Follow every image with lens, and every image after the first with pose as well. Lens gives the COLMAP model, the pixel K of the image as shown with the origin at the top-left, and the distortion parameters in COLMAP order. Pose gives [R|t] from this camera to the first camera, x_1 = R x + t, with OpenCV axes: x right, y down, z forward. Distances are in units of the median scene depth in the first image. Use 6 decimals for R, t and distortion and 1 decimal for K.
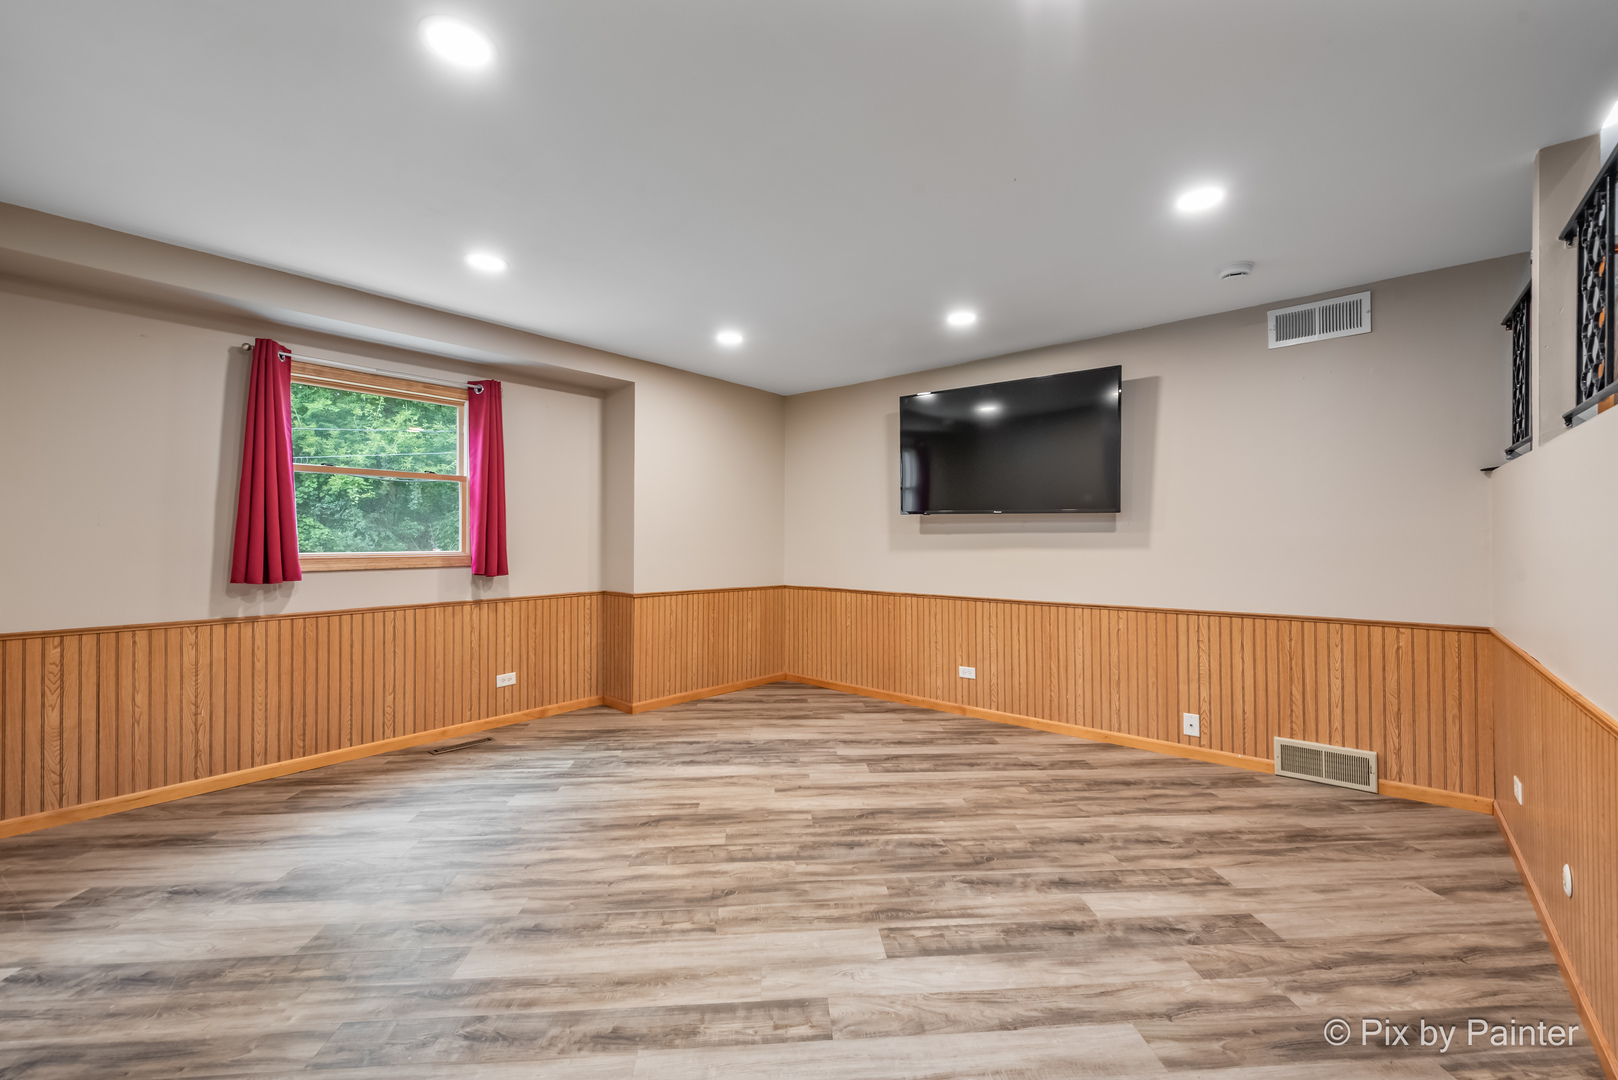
lens RADIAL K [[665.7, 0, 809.0], [0, 665.7, 540.0], [0, 0, 1]] dist [0.010644, -0.000408]
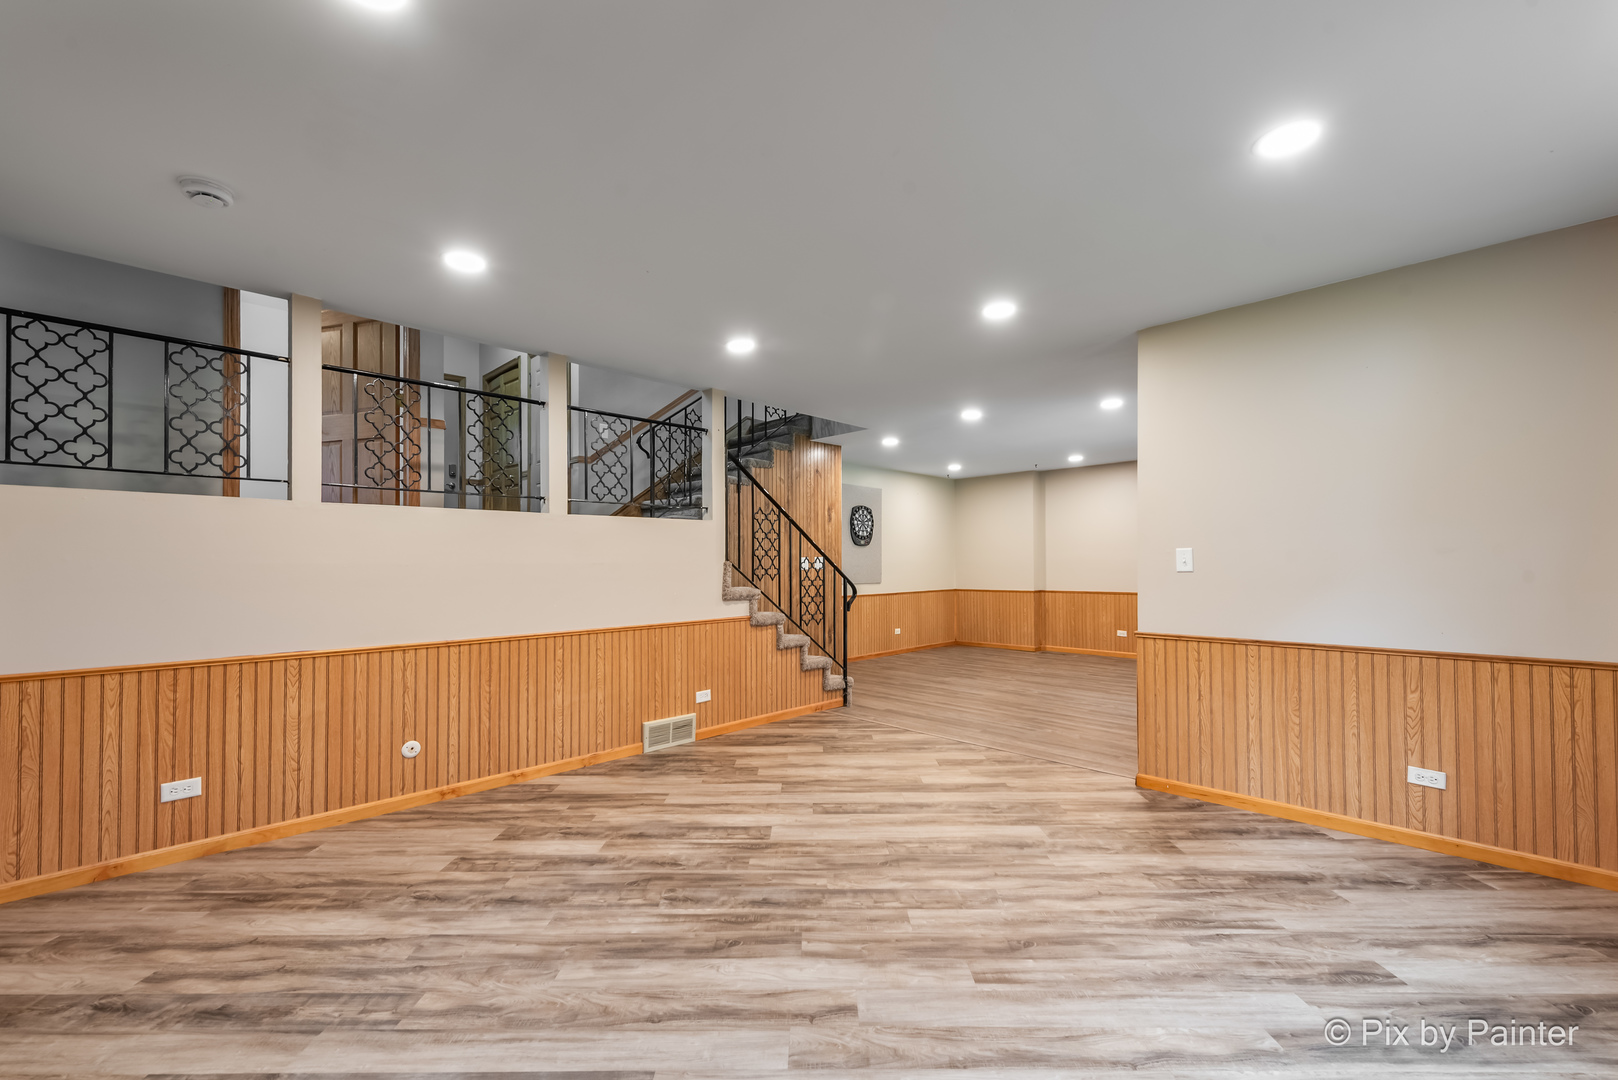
lens RADIAL K [[643.0, 0, 814.5], [0, 643.0, 528.4], [0, 0, 1]] dist [0.009948, -0.000130]
pose [[-0.997908, 0.009646, 0.063930, -0.069040], [0.006489, 0.998758, -0.049409, -0.002413], [-0.064327, -0.048891, -0.996730, 1.995466]]
